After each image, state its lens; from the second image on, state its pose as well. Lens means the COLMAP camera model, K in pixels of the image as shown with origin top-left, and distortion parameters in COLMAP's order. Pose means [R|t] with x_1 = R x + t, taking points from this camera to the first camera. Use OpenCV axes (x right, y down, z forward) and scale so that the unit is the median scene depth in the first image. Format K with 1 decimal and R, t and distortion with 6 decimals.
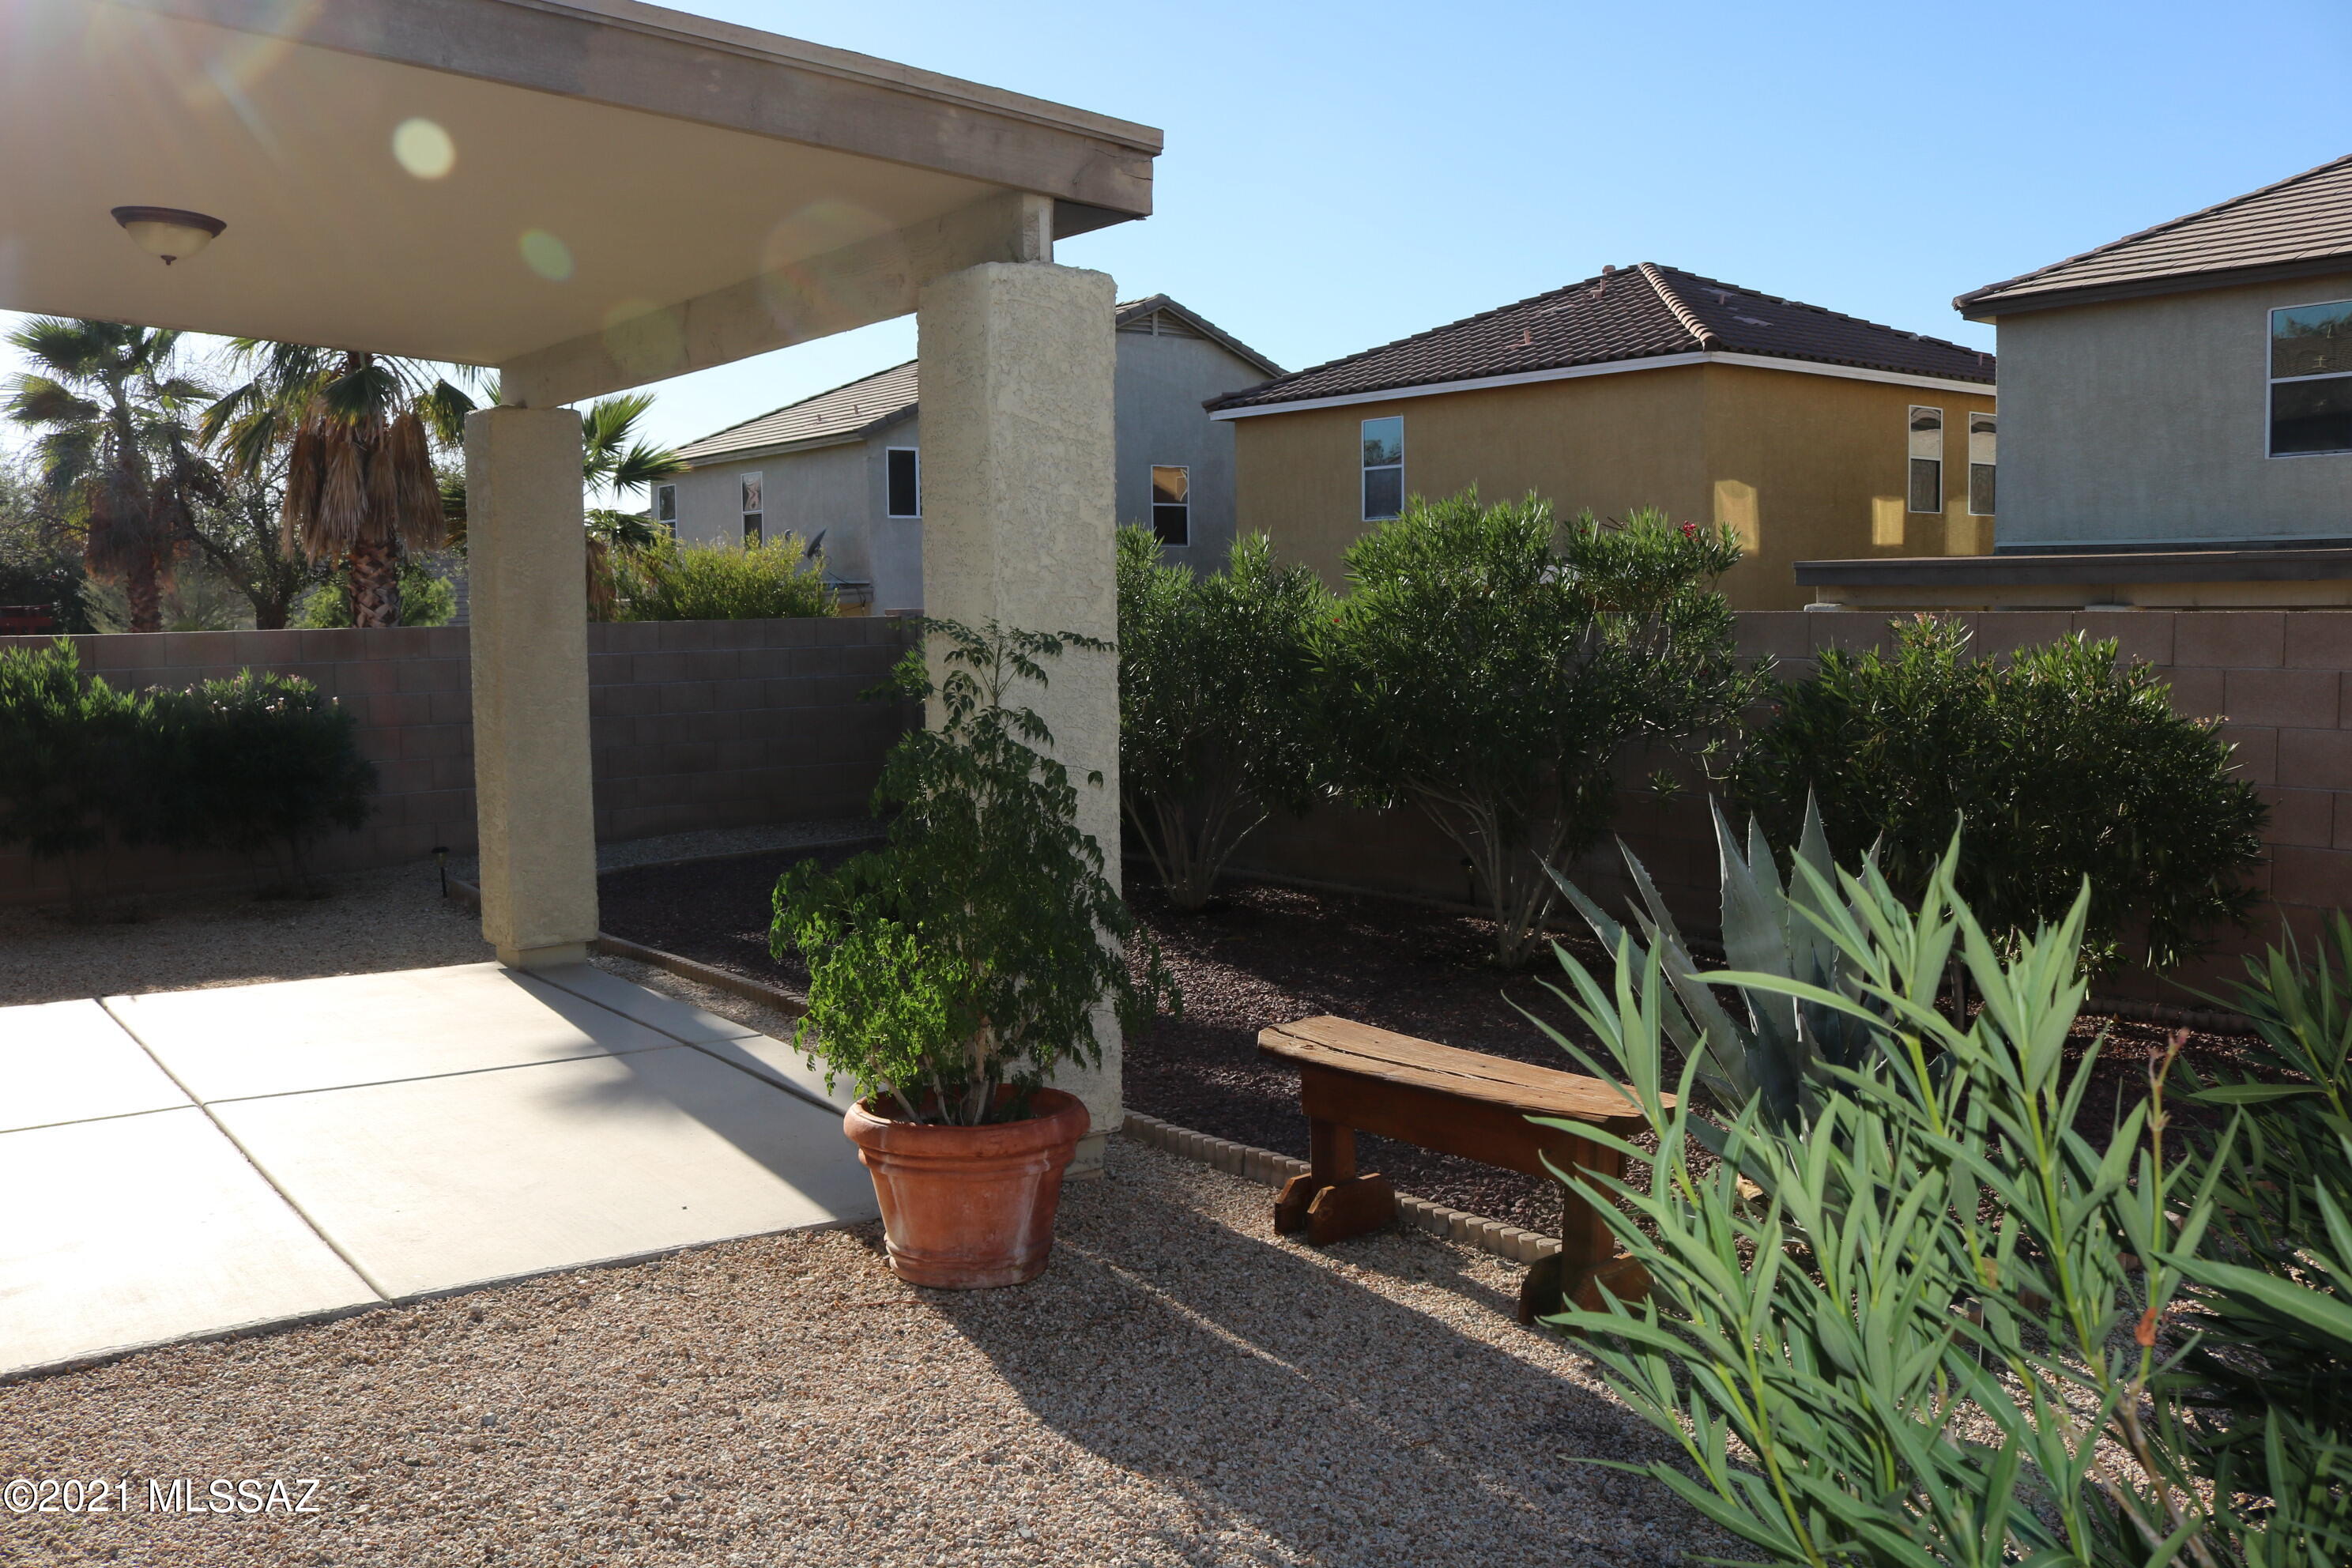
lens RADIAL K [[1972.9, 0, 1178.2], [0, 1972.9, 787.6], [0, 0, 1]] dist [-0.139330, 0.089967]
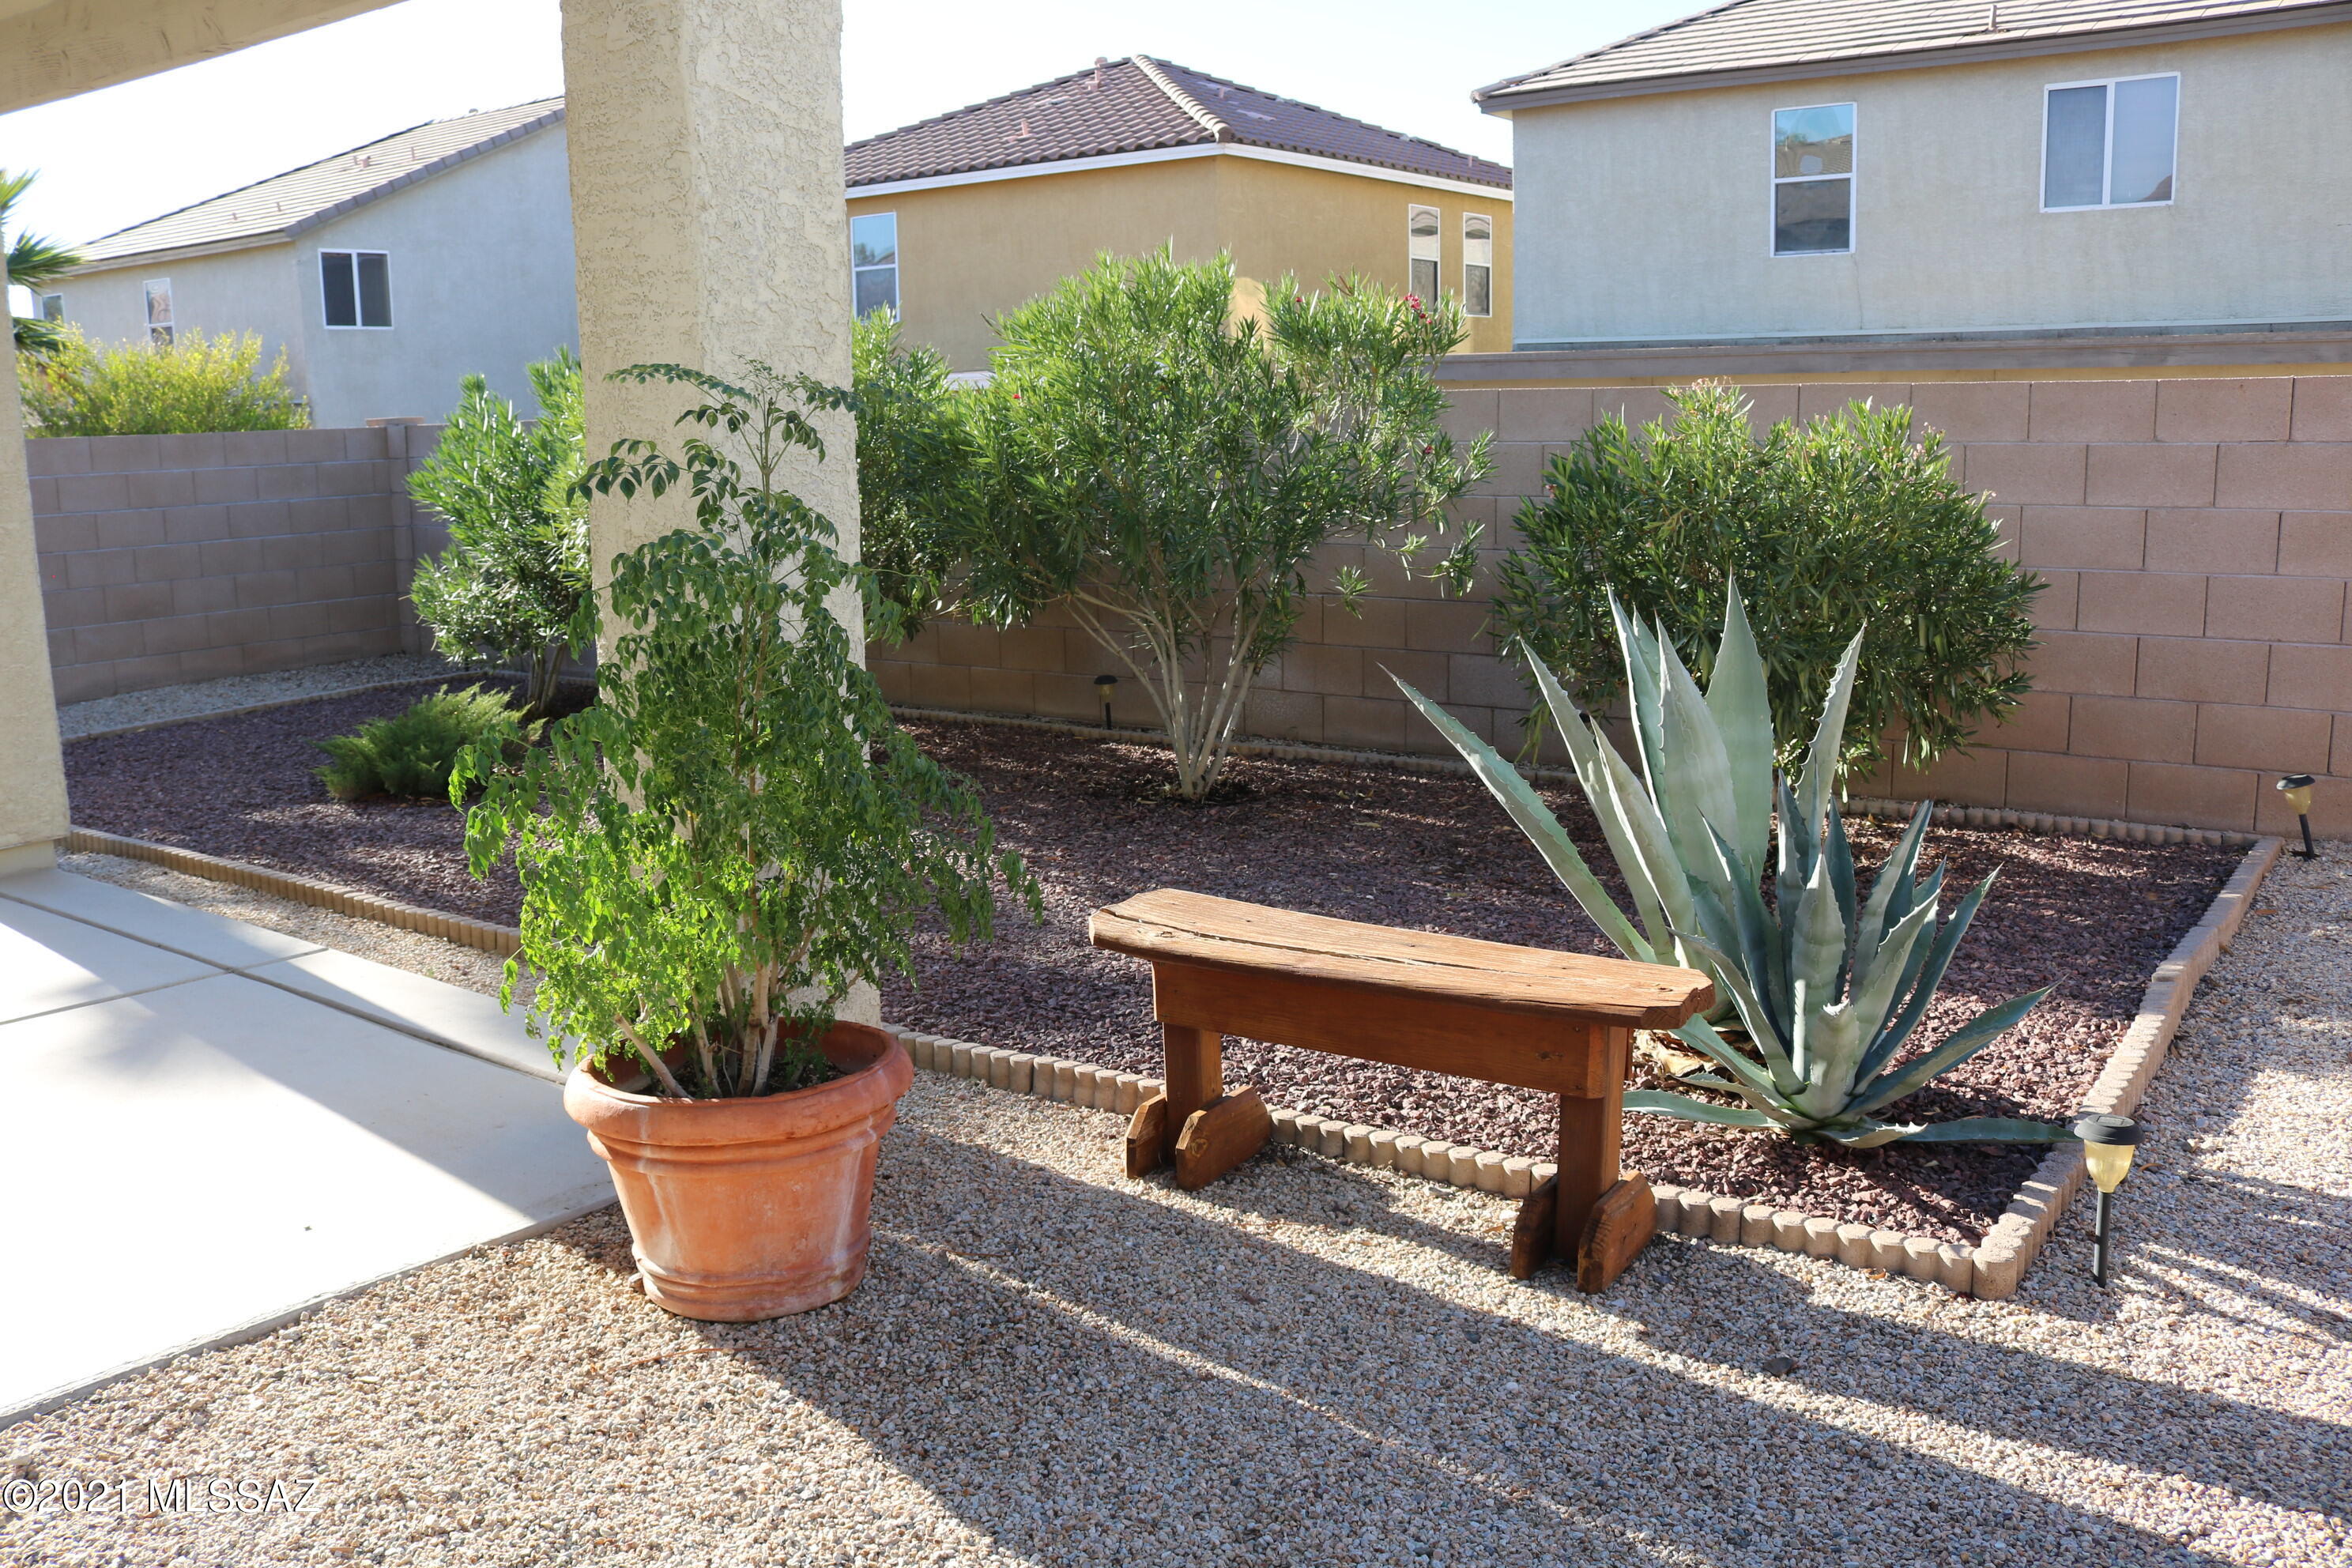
lens RADIAL K [[1972.9, 0, 1185.2], [0, 1972.9, 772.7], [0, 0, 1]] dist [-0.139330, 0.089967]
pose [[0.960936, -0.057648, 0.270701, -0.125643], [0.034629, 0.995424, 0.089057, 0.001771], [-0.274596, -0.076204, 0.958535, 0.261568]]
